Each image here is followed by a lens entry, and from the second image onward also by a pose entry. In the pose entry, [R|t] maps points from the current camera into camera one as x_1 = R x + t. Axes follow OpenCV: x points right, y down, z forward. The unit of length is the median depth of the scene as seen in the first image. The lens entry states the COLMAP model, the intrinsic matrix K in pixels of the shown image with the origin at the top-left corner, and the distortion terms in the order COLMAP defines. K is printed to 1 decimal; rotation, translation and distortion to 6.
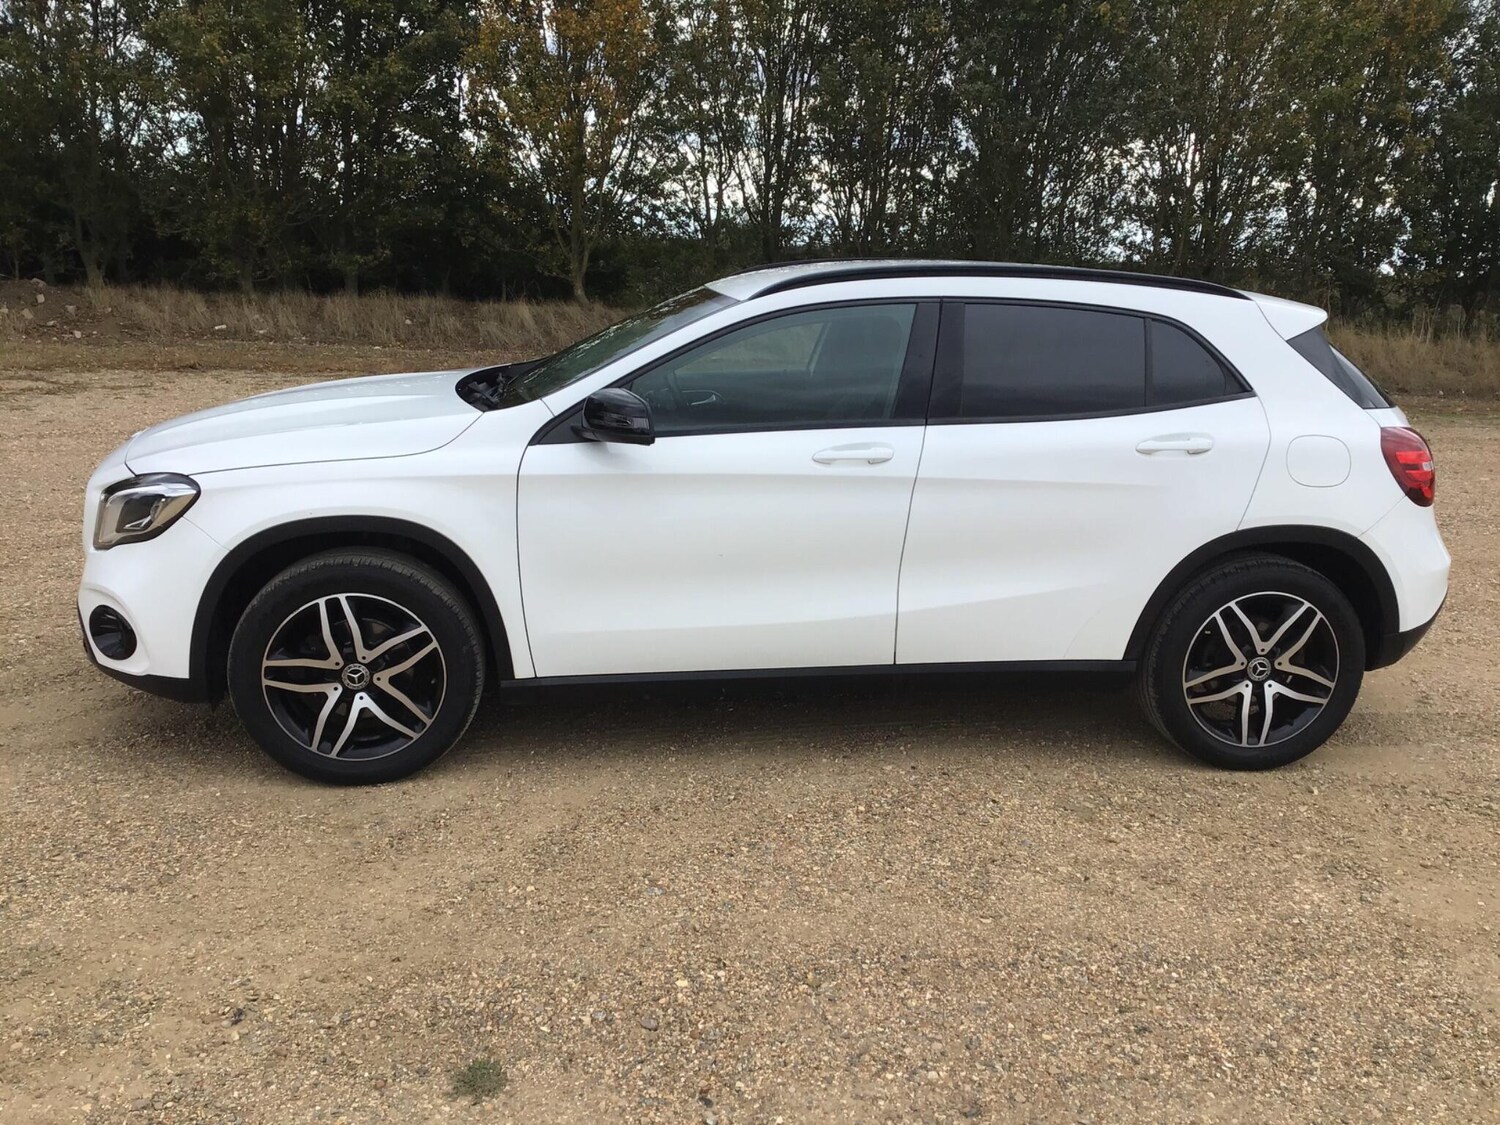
lens RADIAL K [[1343.6, 0, 759.6], [0, 1343.6, 564.2], [0, 0, 1]] dist [0.111059, -0.198083]
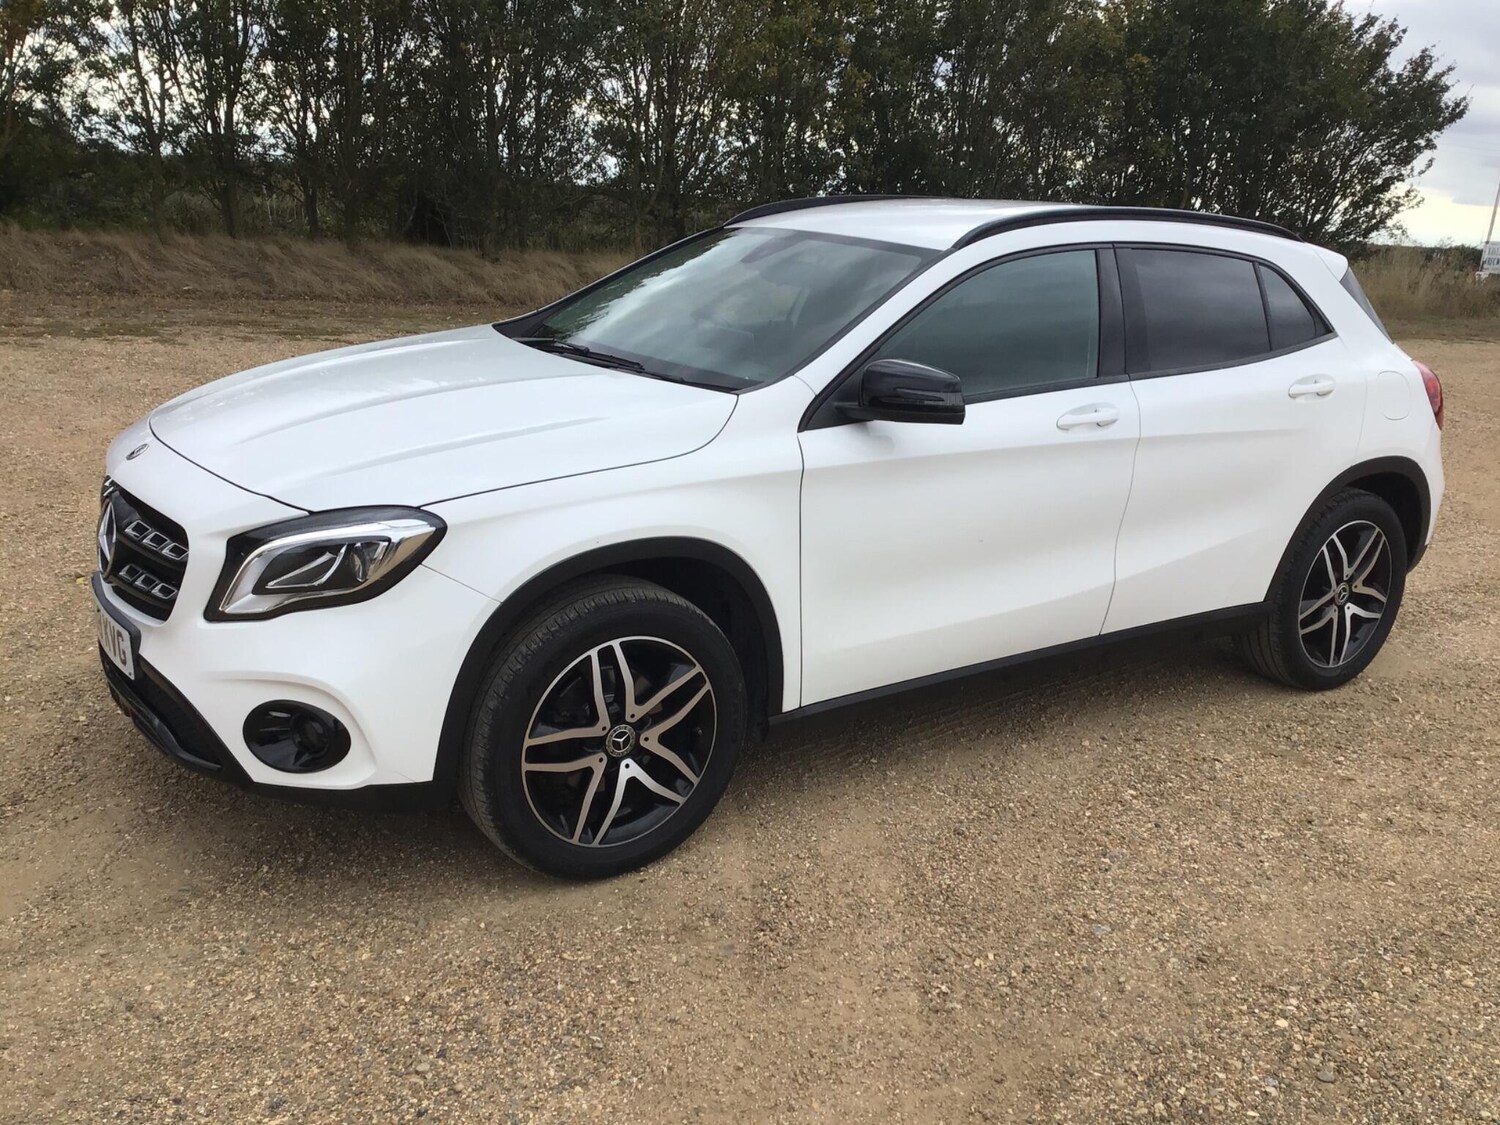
lens RADIAL K [[1366.2, 0, 723.5], [0, 1366.2, 562.8], [0, 0, 1]] dist [0.105906, -0.180791]
pose [[0.893721, -0.108785, 0.435234, -0.556451], [0.085316, 0.993663, 0.073174, -0.070232], [-0.440436, -0.028264, 0.897339, 0.250537]]
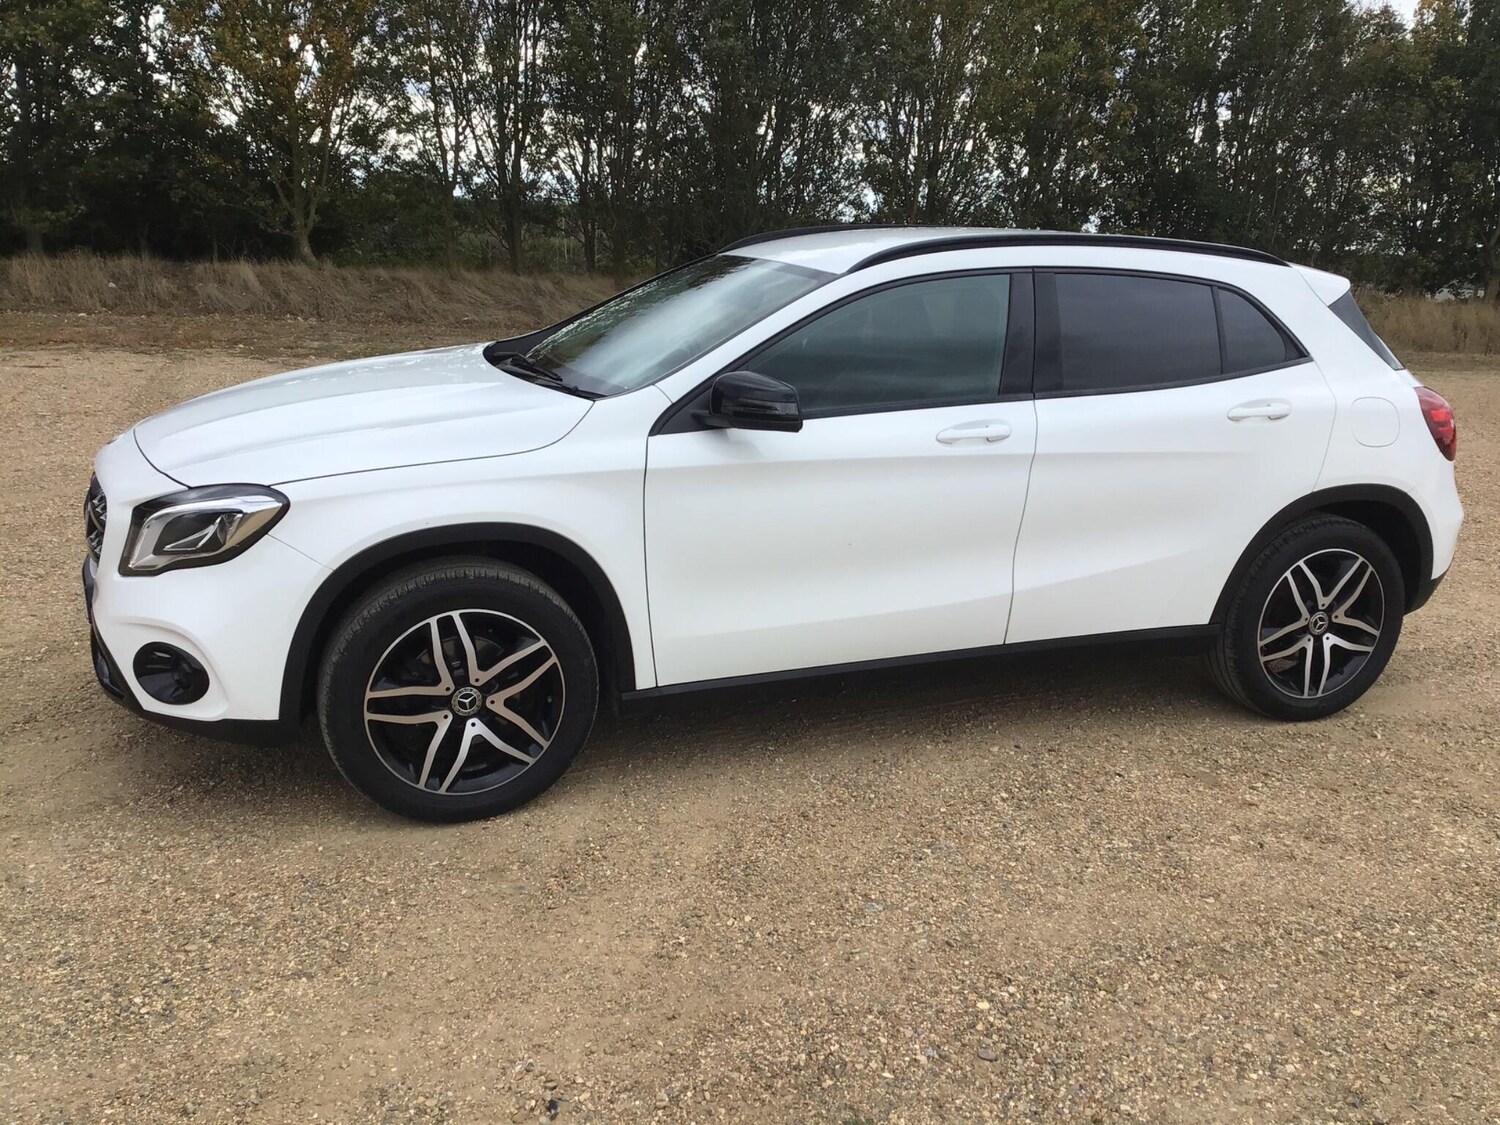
lens RADIAL K [[1341.2, 0, 759.0], [0, 1341.2, 566.0], [0, 0, 1]] dist [0.101498, -0.159551]
pose [[0.972659, -0.057971, 0.224887, -0.292869], [0.050538, 0.997973, 0.038674, -0.029794], [-0.226673, -0.026251, 0.973617, 0.088313]]
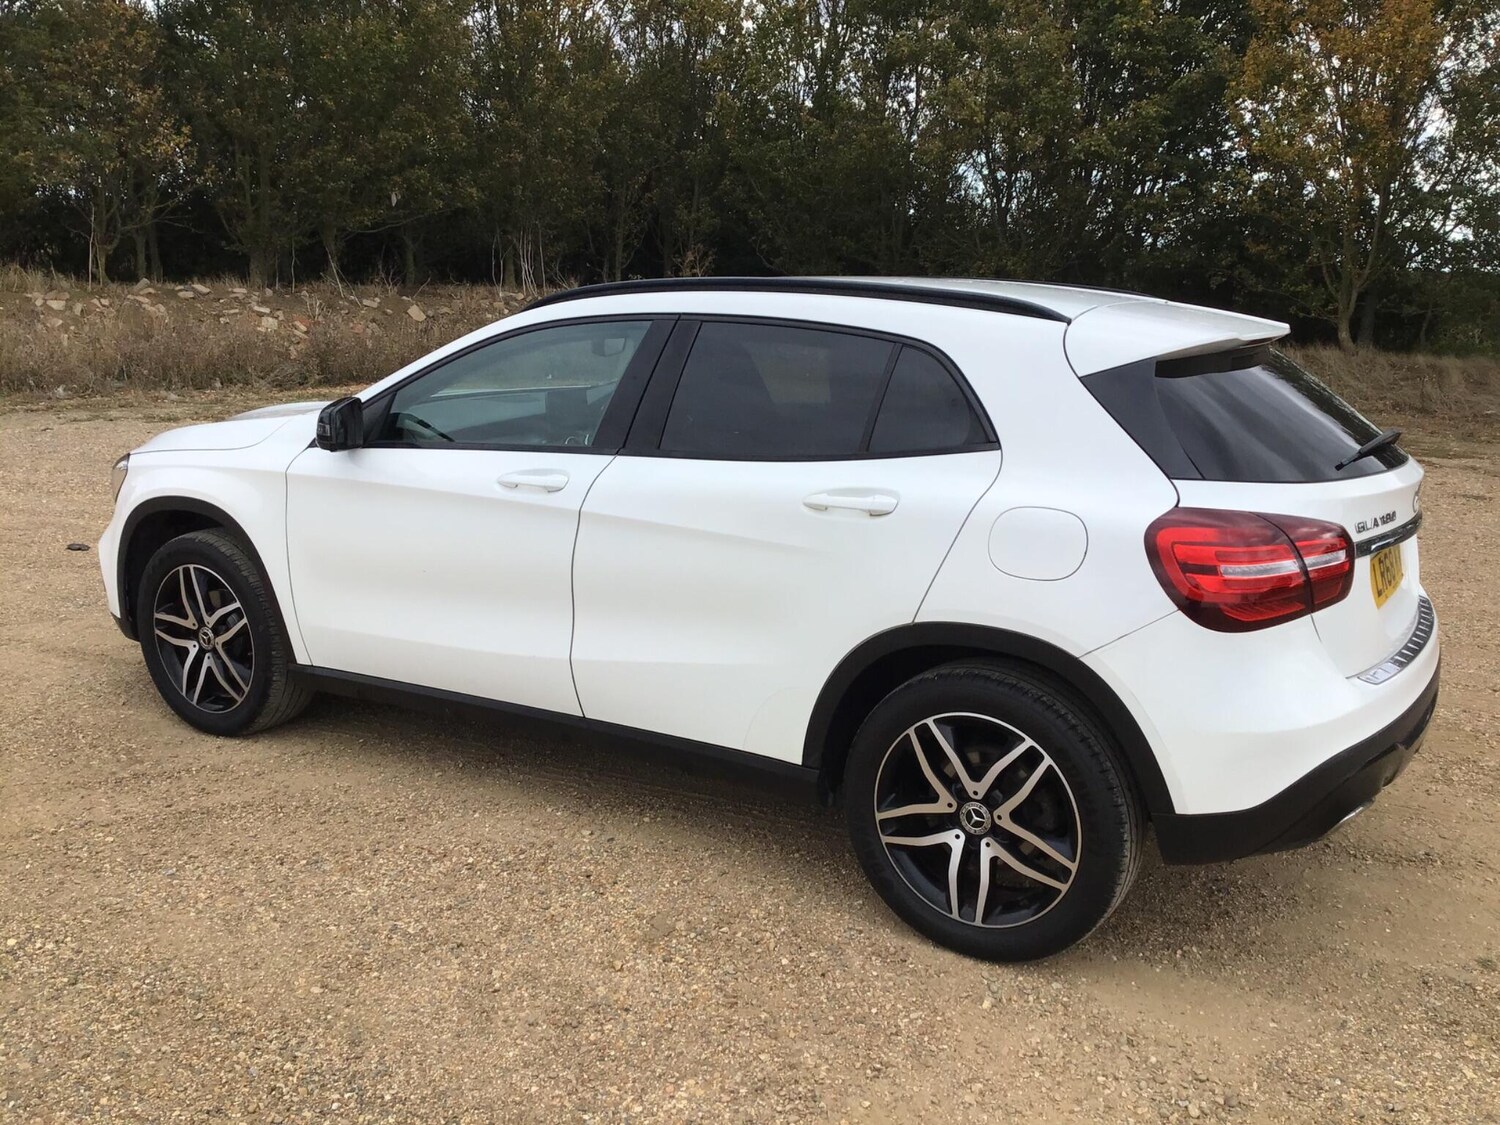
lens RADIAL K [[1337.9, 0, 760.7], [0, 1337.9, 557.6], [0, 0, 1]] dist [0.102405, -0.152561]
pose [[0.781483, 0.110627, -0.614041, 0.737433], [-0.135148, 0.990804, 0.006504, -0.053735], [0.609113, 0.077904, 0.789248, 0.357795]]
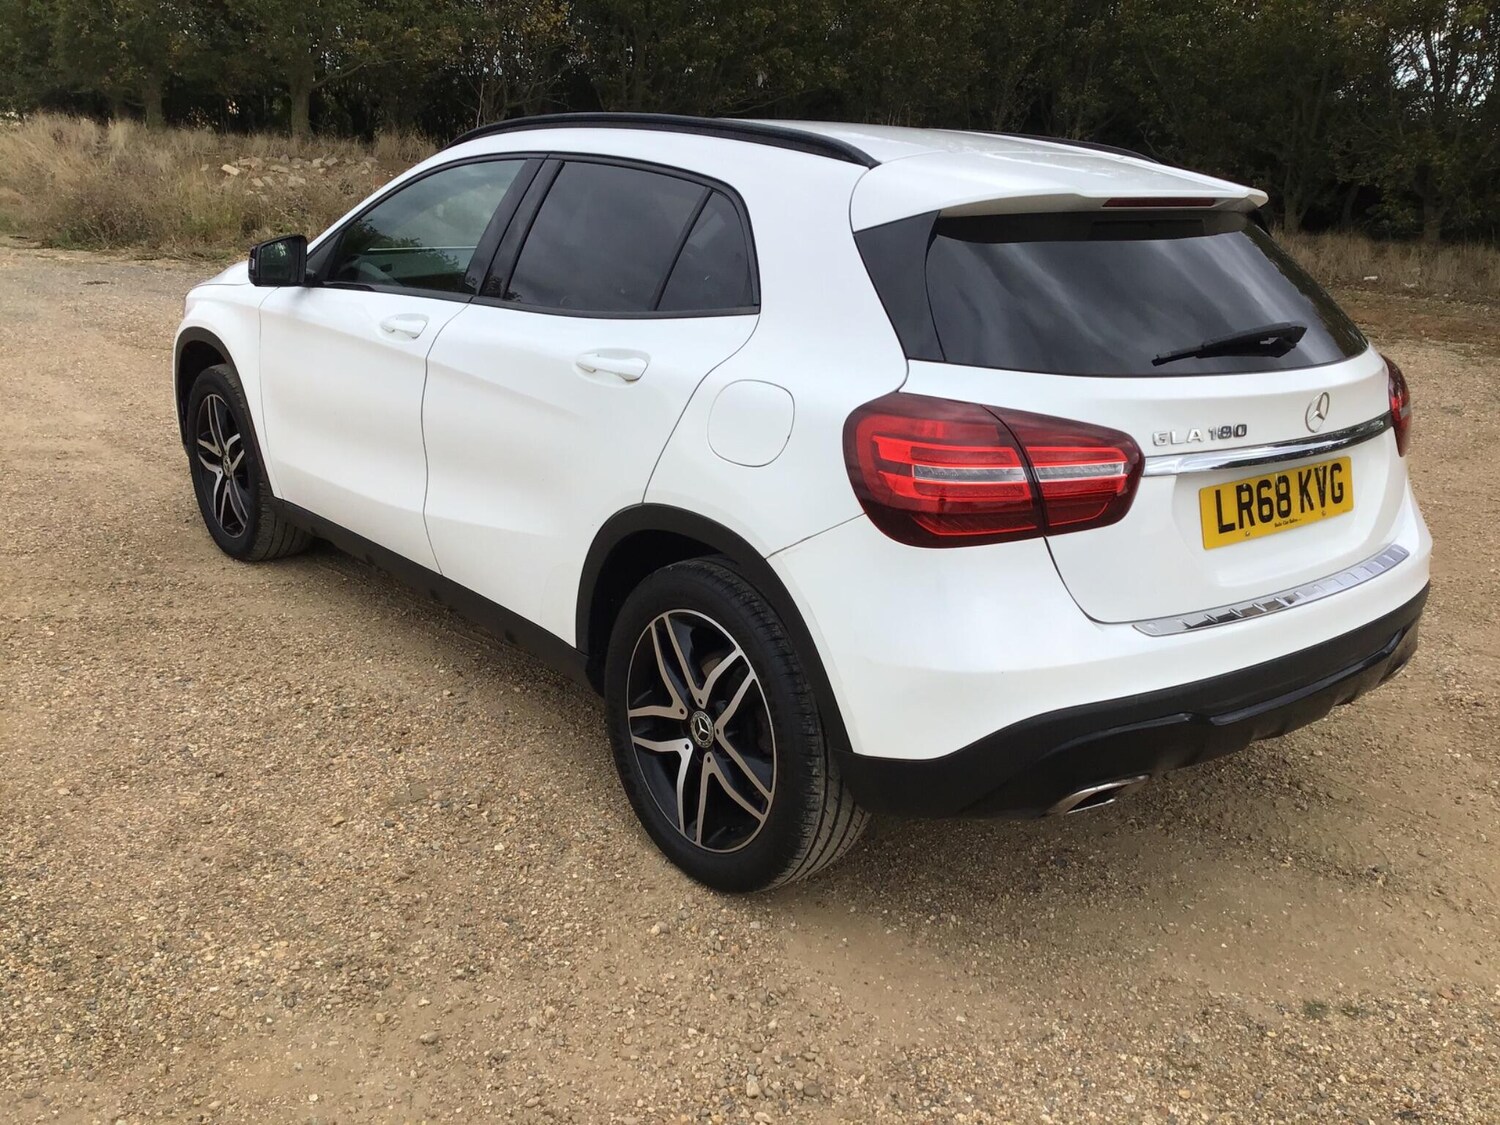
lens RADIAL K [[1332.4, 0, 762.1], [0, 1332.4, 557.7], [0, 0, 1]] dist [0.112218, -0.170582]
pose [[0.542901, 0.232870, -0.806864, 0.921318], [-0.216334, 0.967140, 0.133566, -0.099316], [0.811454, 0.102039, 0.575439, 0.670194]]
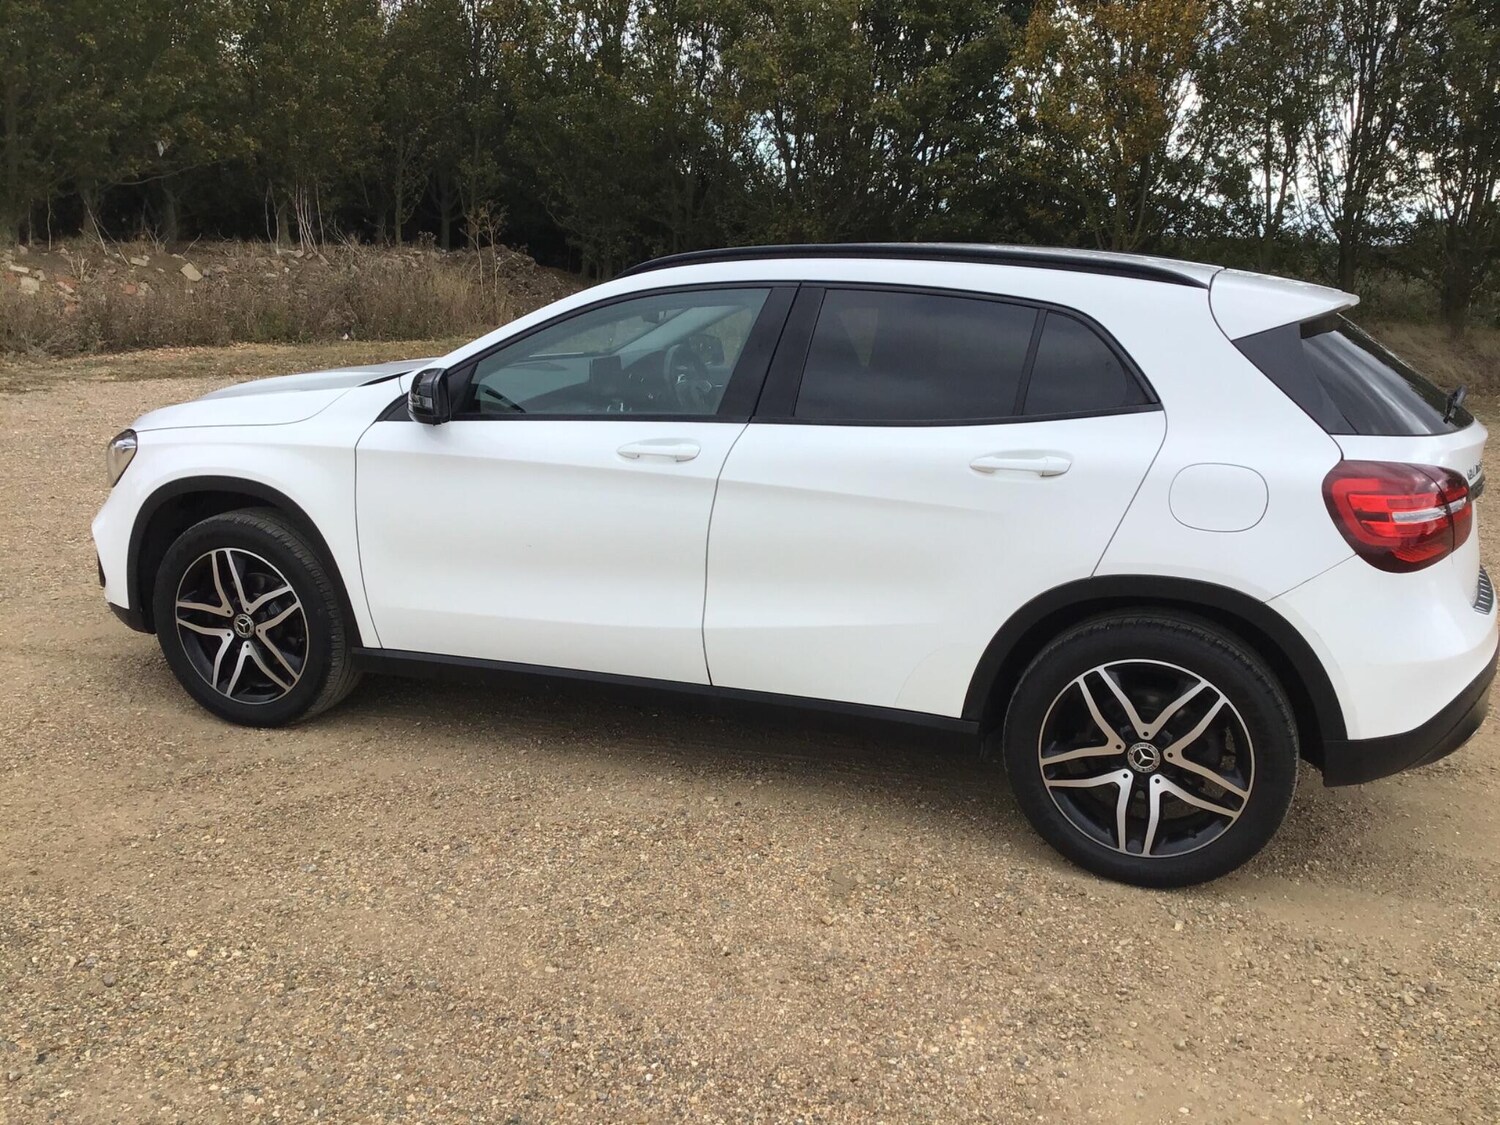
lens RADIAL K [[1341.2, 0, 759.0], [0, 1341.2, 566.0], [0, 0, 1]] dist [0.101498, -0.159551]
pose [[0.884915, 0.098503, -0.455217, 0.537023], [-0.101062, 0.994703, 0.018781, -0.026111], [0.454655, 0.029385, 0.890183, 0.207768]]
